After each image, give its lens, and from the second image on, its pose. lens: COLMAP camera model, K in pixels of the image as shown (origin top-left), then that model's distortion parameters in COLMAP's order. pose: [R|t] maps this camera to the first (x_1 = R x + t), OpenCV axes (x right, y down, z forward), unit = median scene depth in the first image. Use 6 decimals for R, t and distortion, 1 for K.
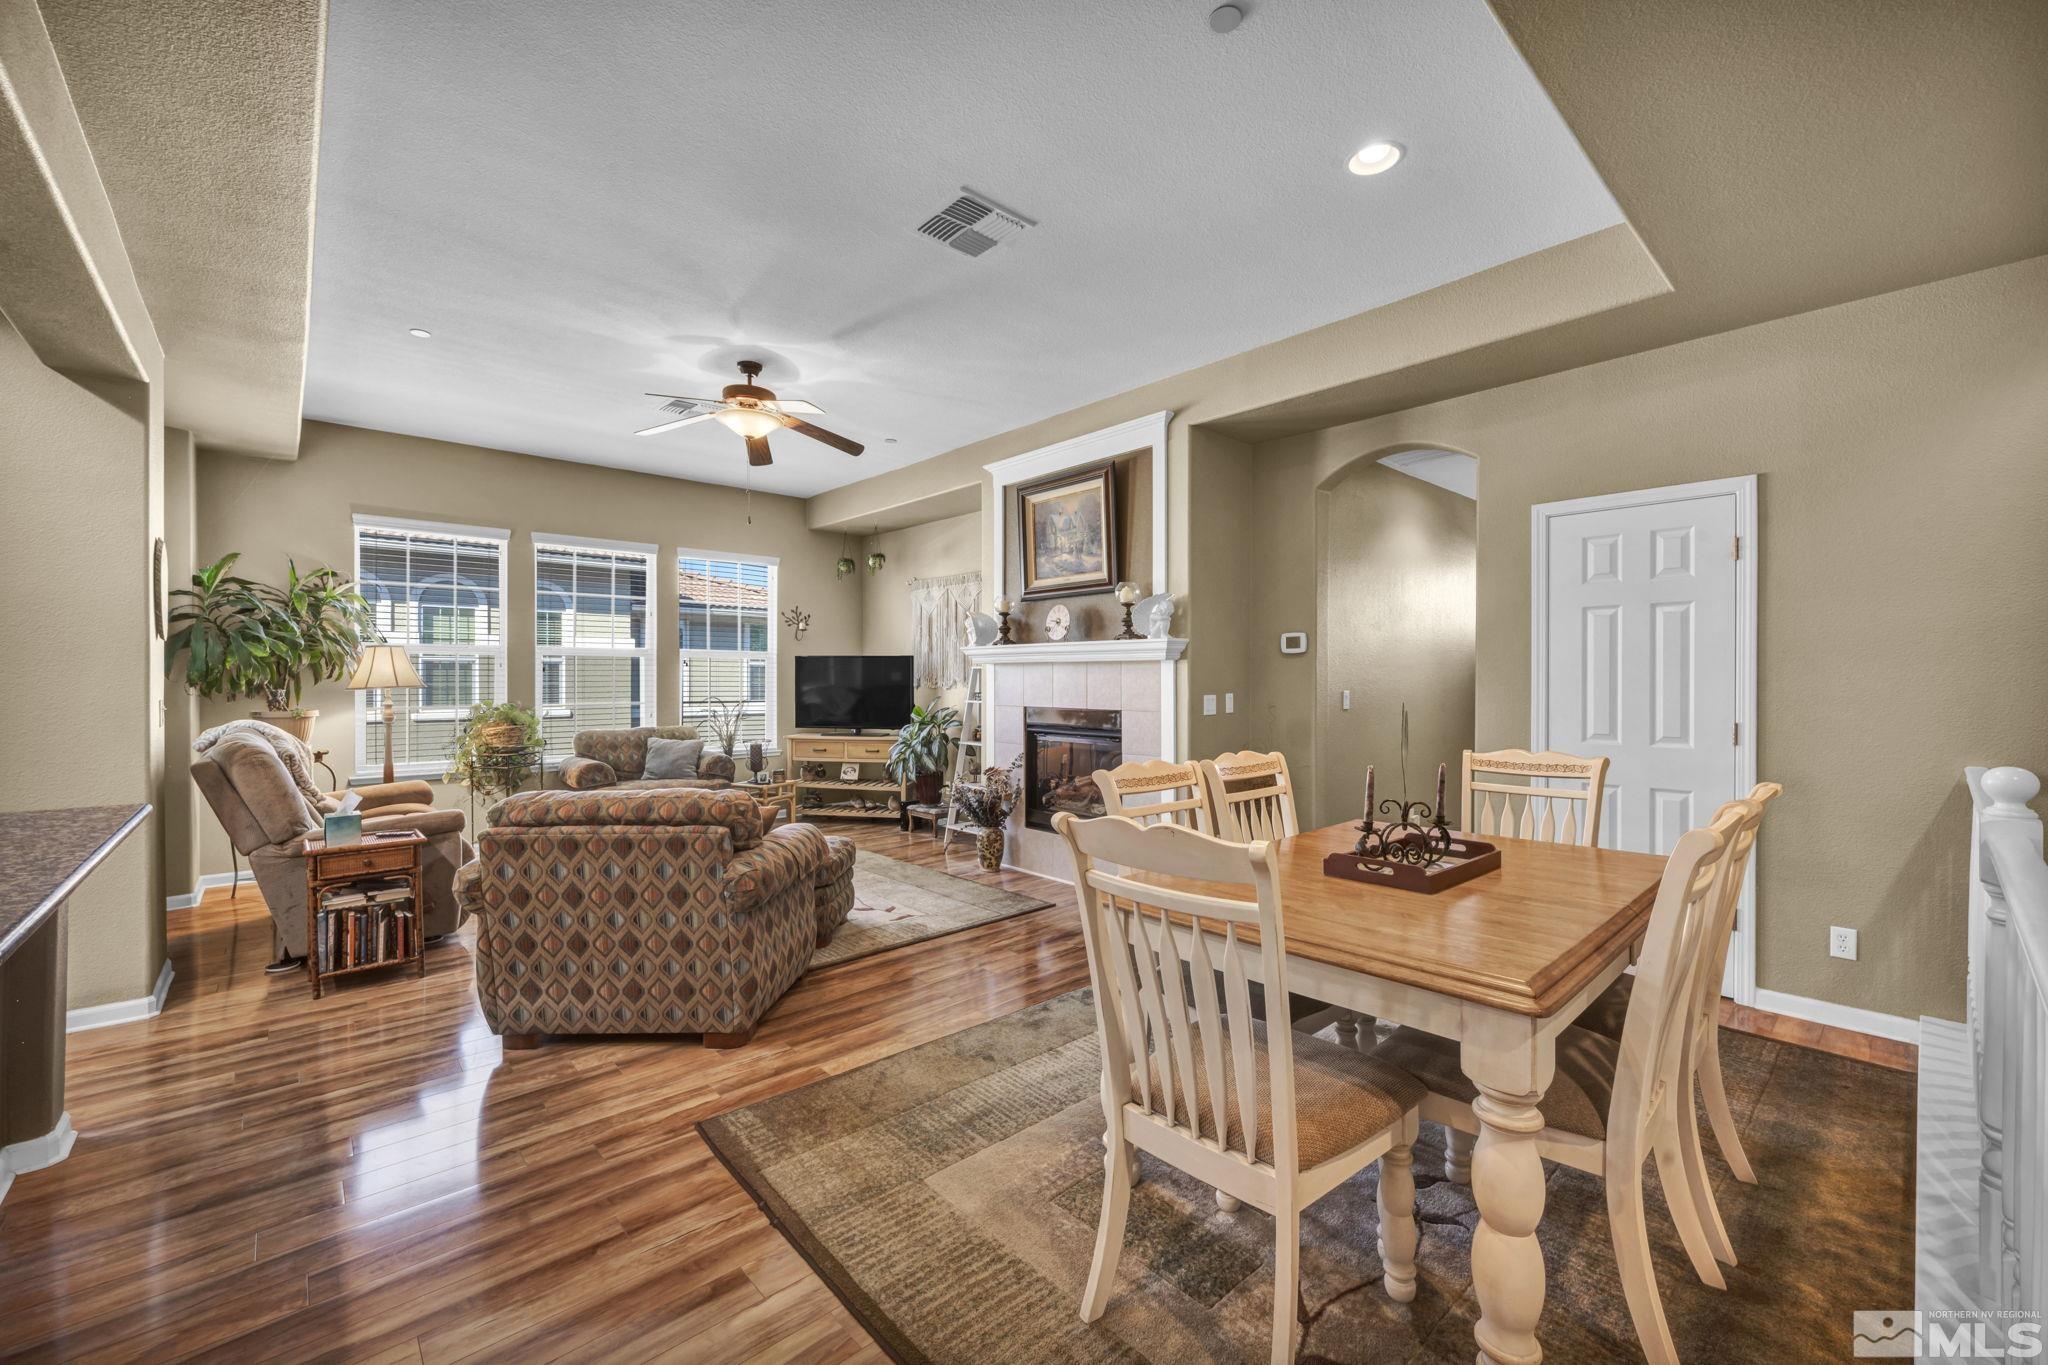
lens RADIAL K [[811.9, 0, 1055.2], [0, 811.9, 671.6], [0, 0, 1]] dist [0.000563, -0.001082]
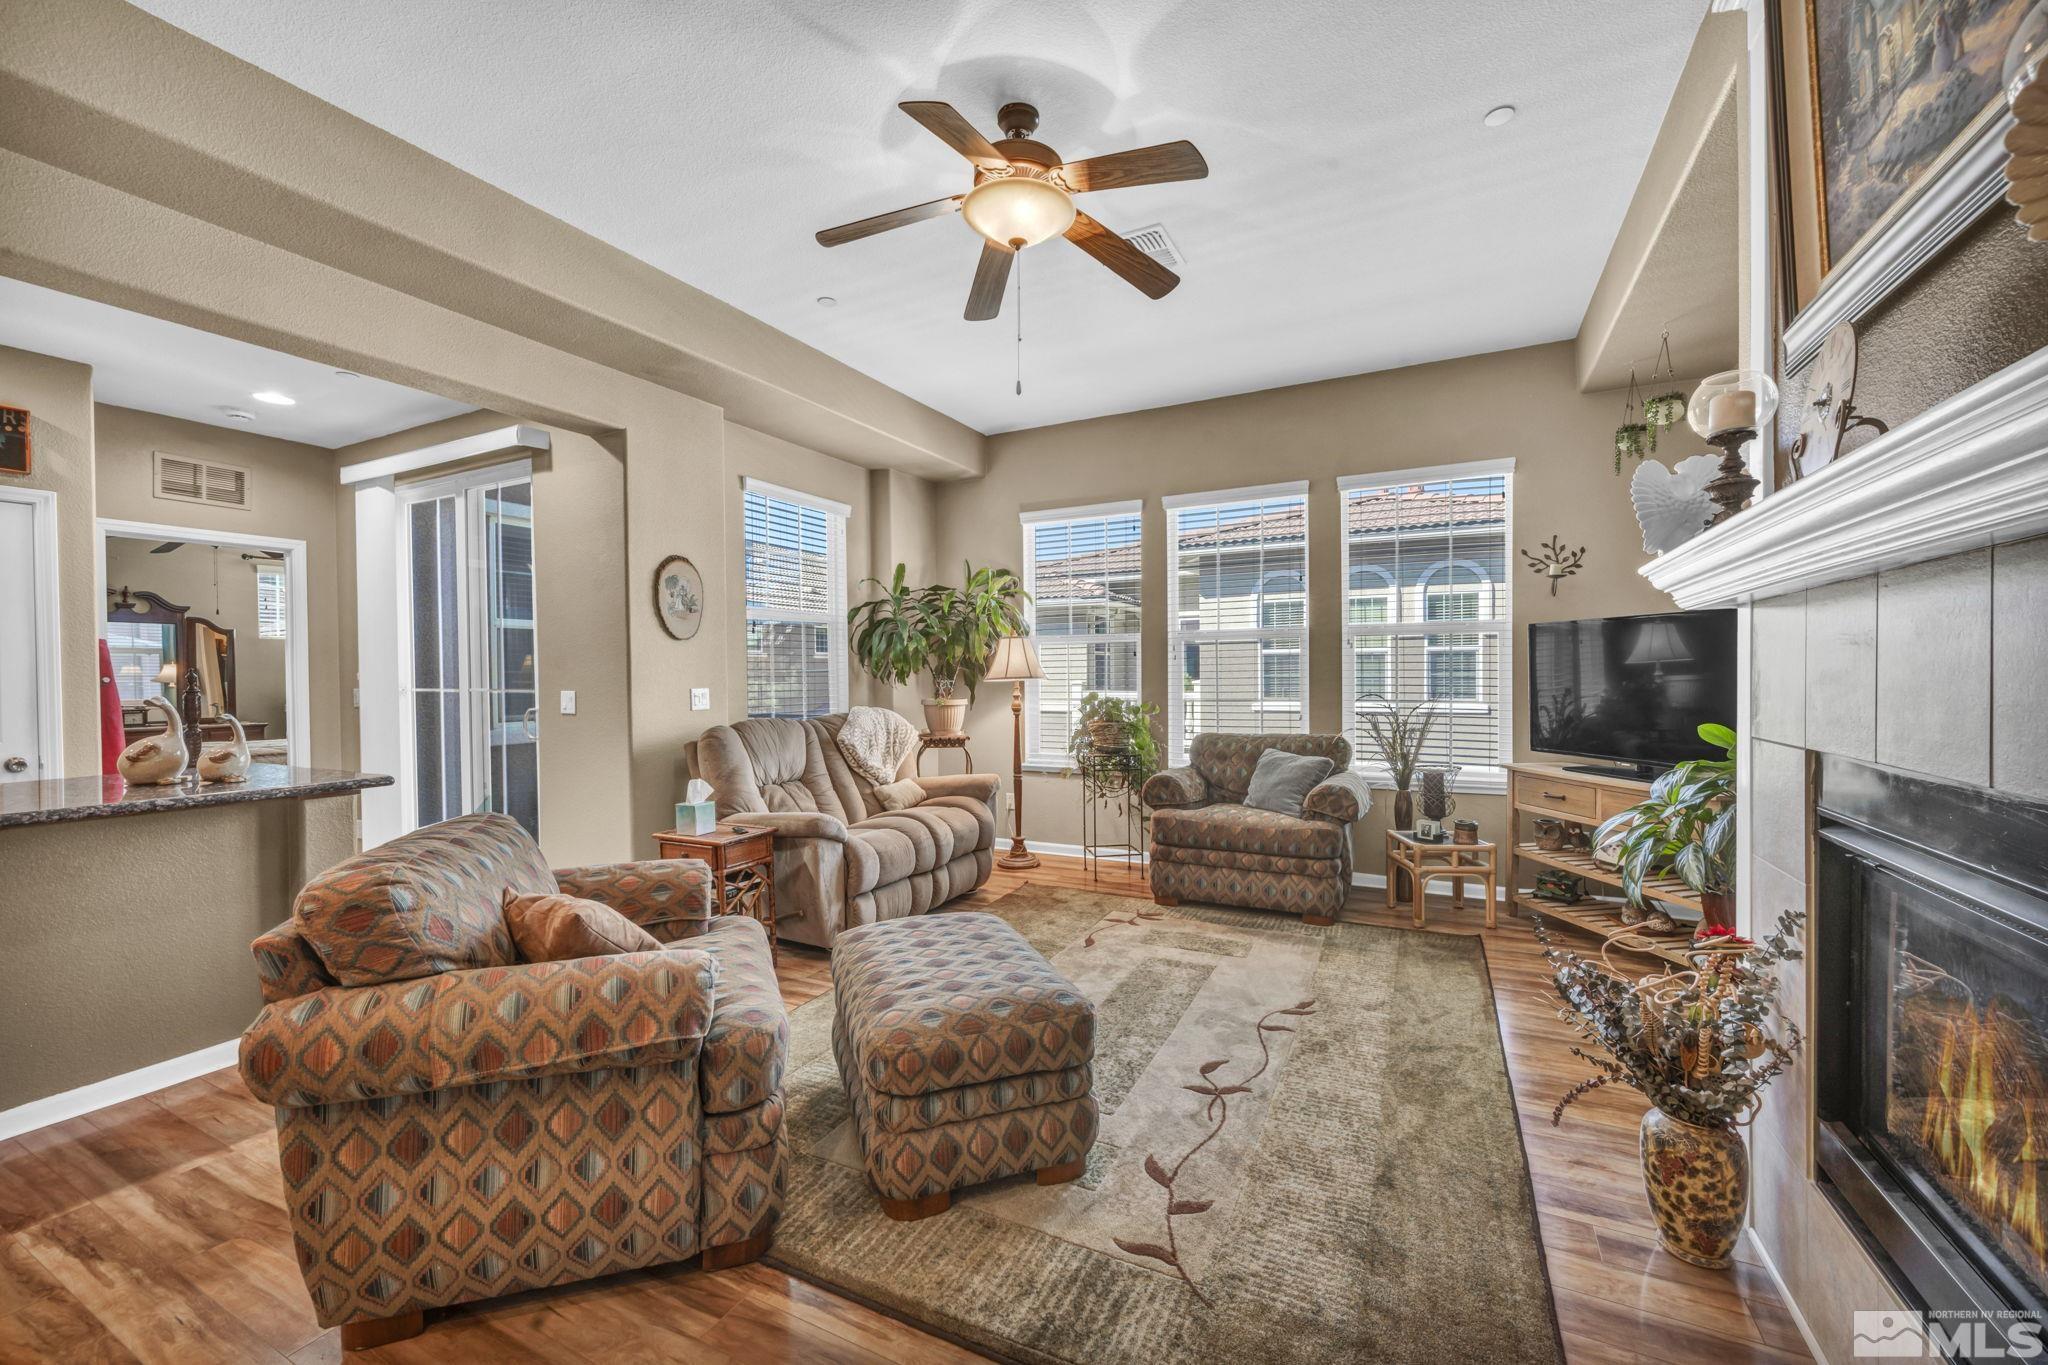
lens RADIAL K [[811.9, 0, 1034.8], [0, 811.9, 684.9], [0, 0, 1]] dist [0.000563, -0.001082]
pose [[0.324001, 0.010997, -0.945993, 0.130984], [0.016389, 0.999717, 0.017235, 0.009398], [0.945915, -0.021088, 0.323729, 0.613115]]
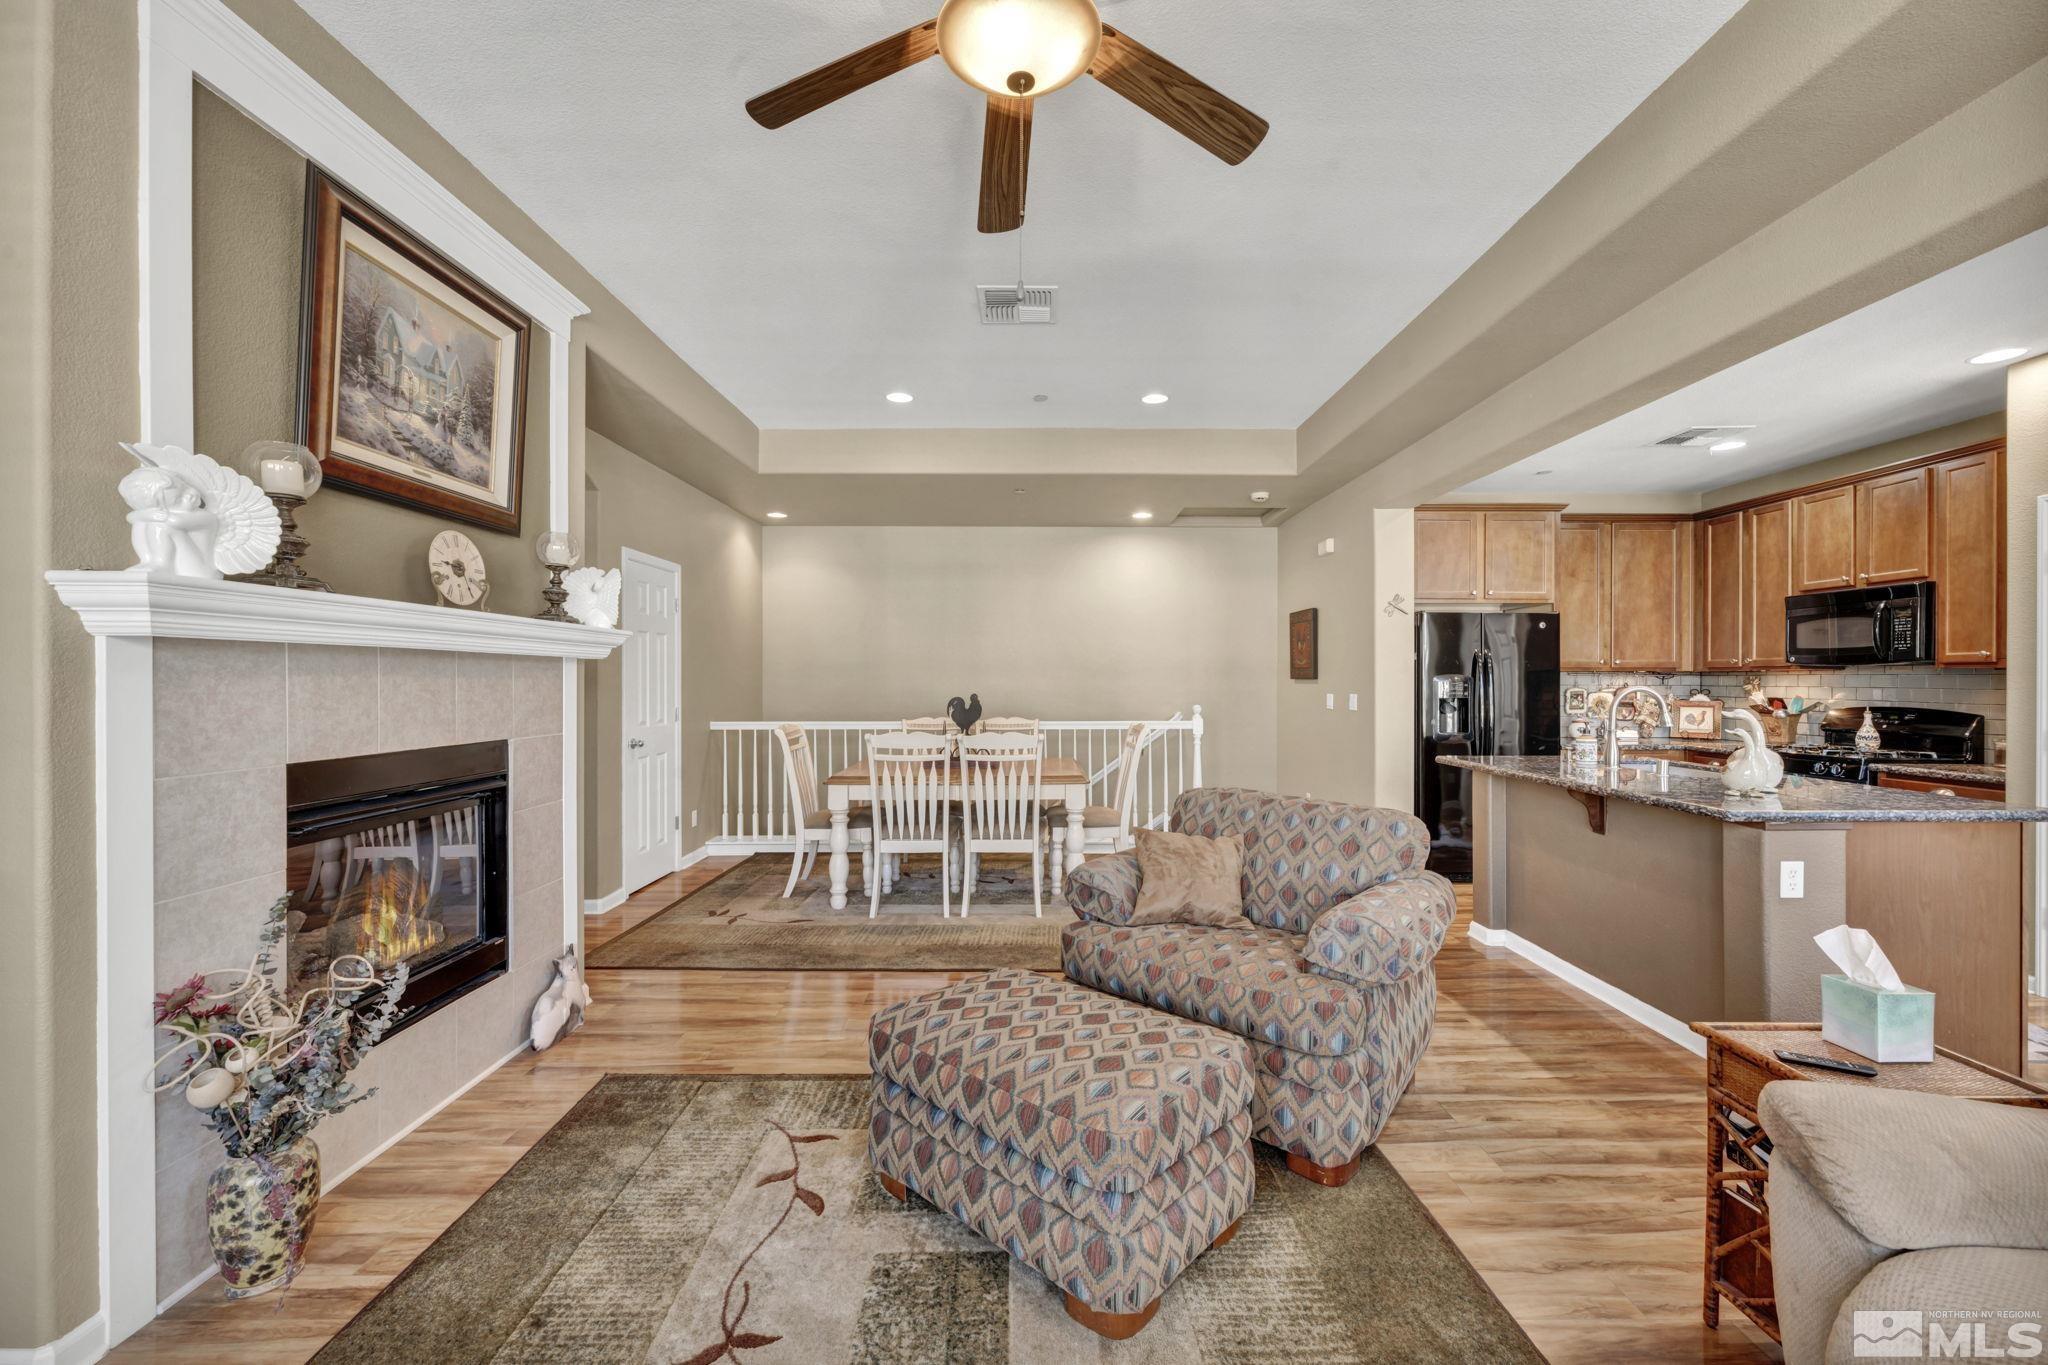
lens RADIAL K [[811.9, 0, 1032.7], [0, 811.9, 682.3], [0, 0, 1]] dist [0.000563, -0.001082]
pose [[-0.720645, -0.004147, 0.693292, -0.493066], [-0.008152, 0.999964, -0.002492, 0.003637], [-0.693256, -0.007448, -0.720653, 0.959989]]
